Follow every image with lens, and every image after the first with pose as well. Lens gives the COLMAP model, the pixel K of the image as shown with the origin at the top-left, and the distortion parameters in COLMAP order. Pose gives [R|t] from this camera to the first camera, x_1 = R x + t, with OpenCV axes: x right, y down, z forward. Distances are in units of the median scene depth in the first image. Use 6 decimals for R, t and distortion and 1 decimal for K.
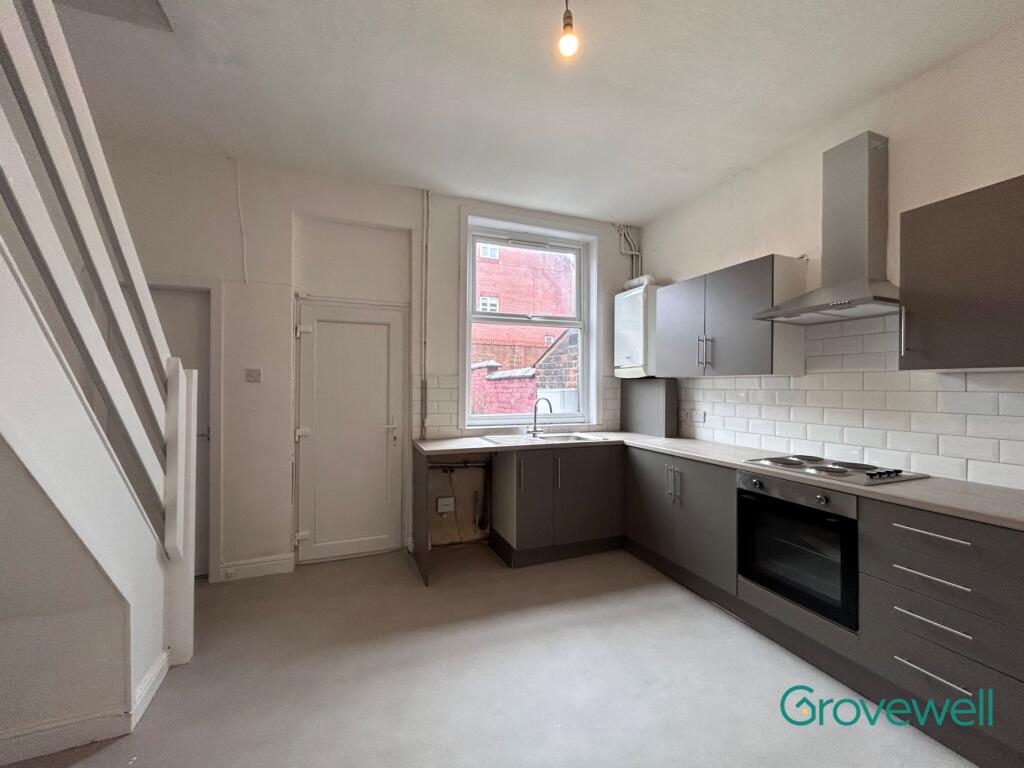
lens RADIAL K [[417.0, 0, 510.8], [0, 417.0, 382.2], [0, 0, 1]] dist [0.000080, -0.000191]
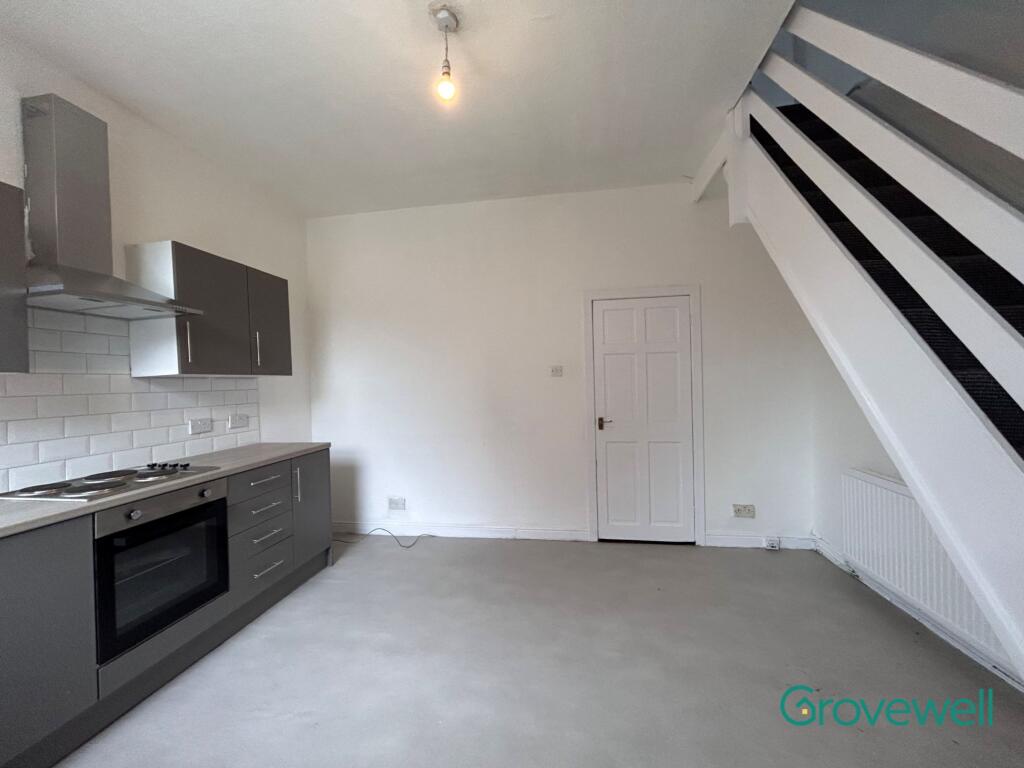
lens RADIAL K [[417.0, 0, 510.8], [0, 417.0, 382.2], [0, 0, 1]] dist [0.000080, -0.000191]
pose [[-0.860330, 0.020718, 0.509316, -0.269011], [0.022146, 0.999749, -0.003258, 0.010750], [-0.509256, 0.008476, -0.860573, 0.864127]]
